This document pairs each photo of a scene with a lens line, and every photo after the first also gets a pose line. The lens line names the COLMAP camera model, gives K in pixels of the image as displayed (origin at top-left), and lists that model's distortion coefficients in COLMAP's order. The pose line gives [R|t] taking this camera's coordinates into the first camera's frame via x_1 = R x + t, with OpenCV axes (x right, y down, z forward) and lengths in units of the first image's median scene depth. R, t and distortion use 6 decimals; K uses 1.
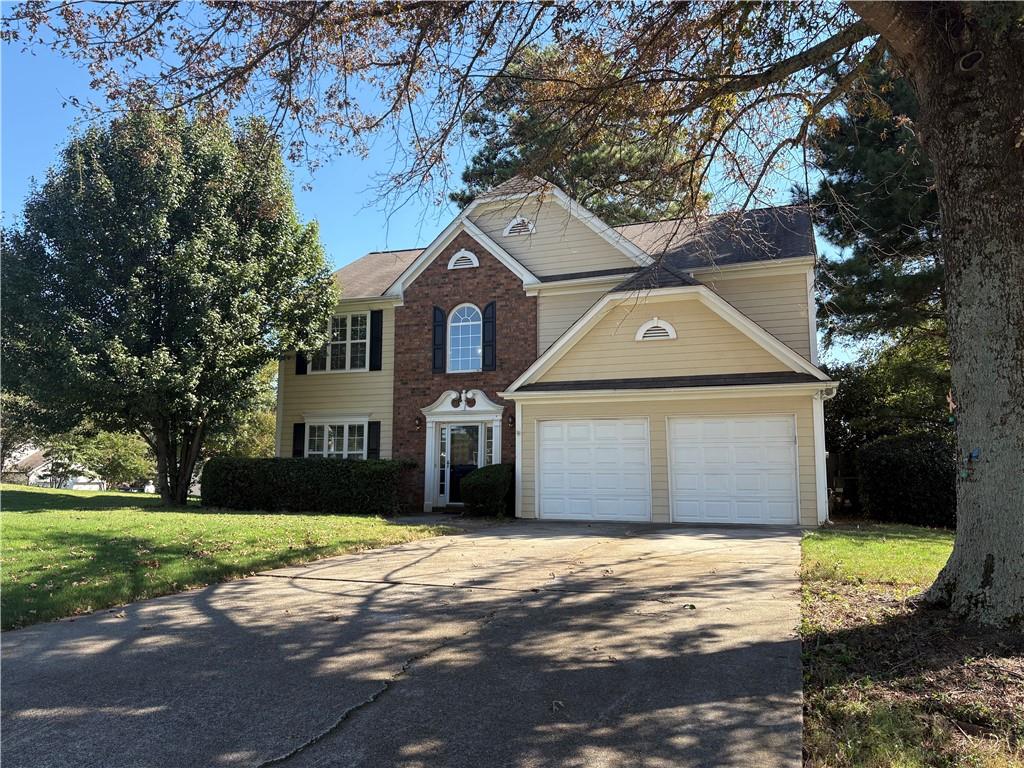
lens RADIAL K [[770.3, 0, 511.0], [0, 770.3, 389.3], [0, 0, 1]] dist [0.022073, -0.018996]
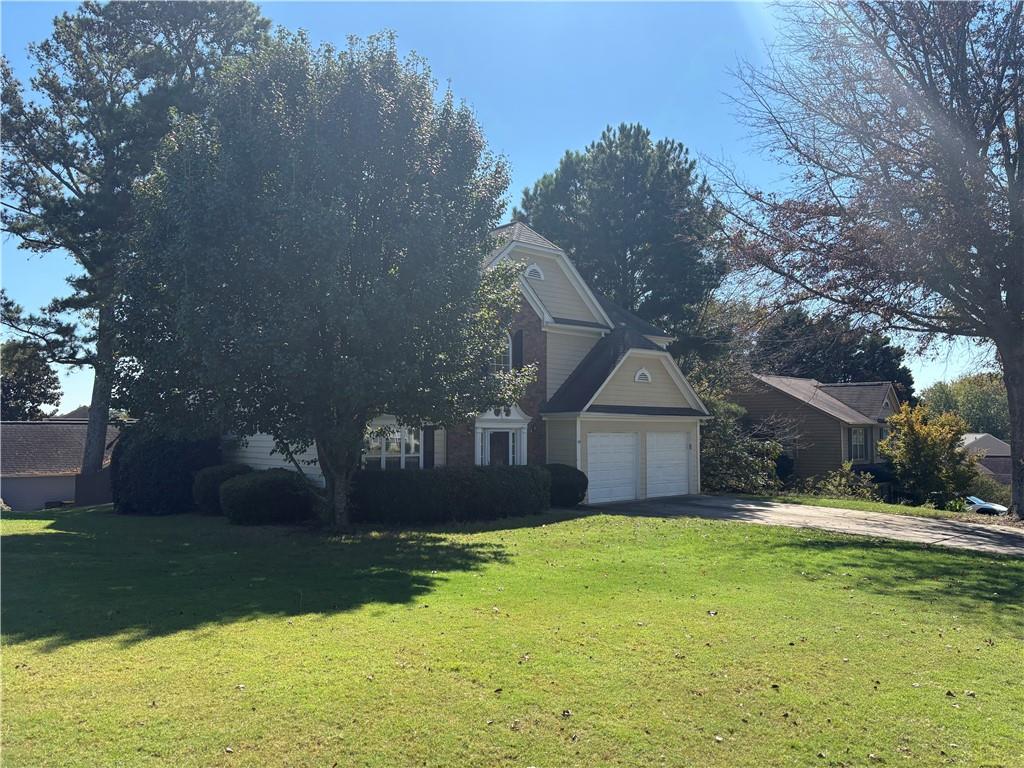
lens RADIAL K [[770.3, 0, 516.8], [0, 770.3, 382.7], [0, 0, 1]] dist [0.022073, -0.018996]
pose [[0.439568, 0.054211, 0.896572, -1.111207], [-0.103701, 0.994565, -0.009294, -0.018844], [-0.892203, -0.088890, 0.442801, 0.462003]]
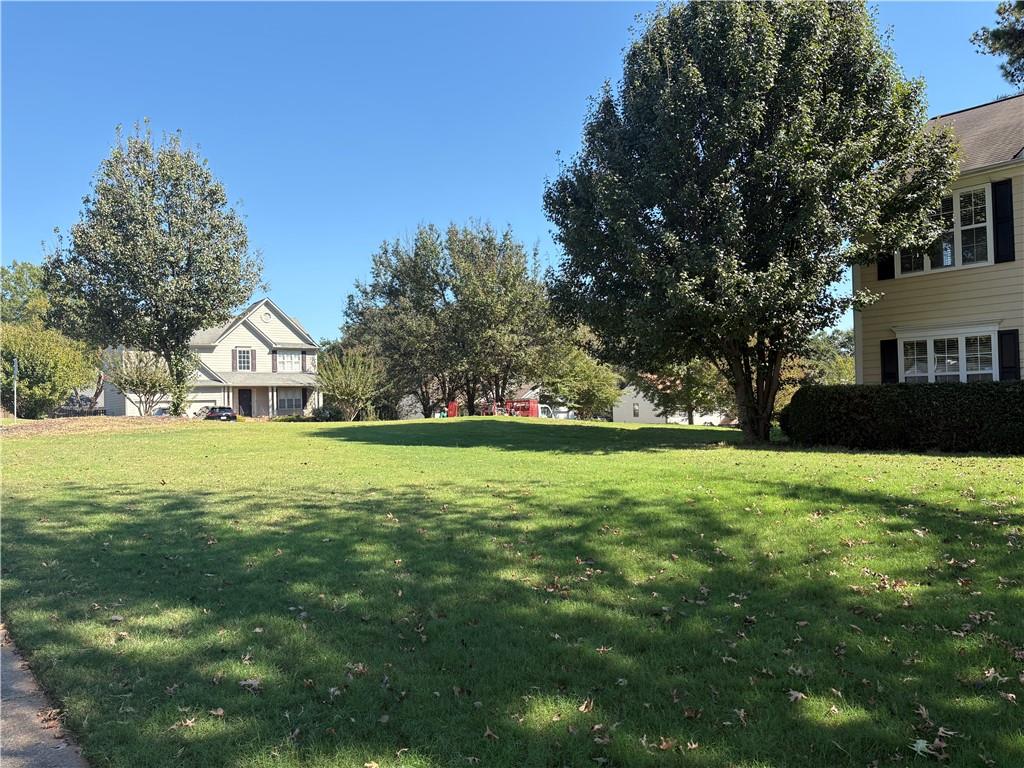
lens RADIAL K [[770.3, 0, 509.8], [0, 770.3, 391.8], [0, 0, 1]] dist [0.022073, -0.018996]
pose [[0.864978, -0.036125, -0.500508, -0.233037], [0.087216, 0.993048, 0.079051, -0.000954], [0.494173, -0.112030, 0.862115, 0.101986]]
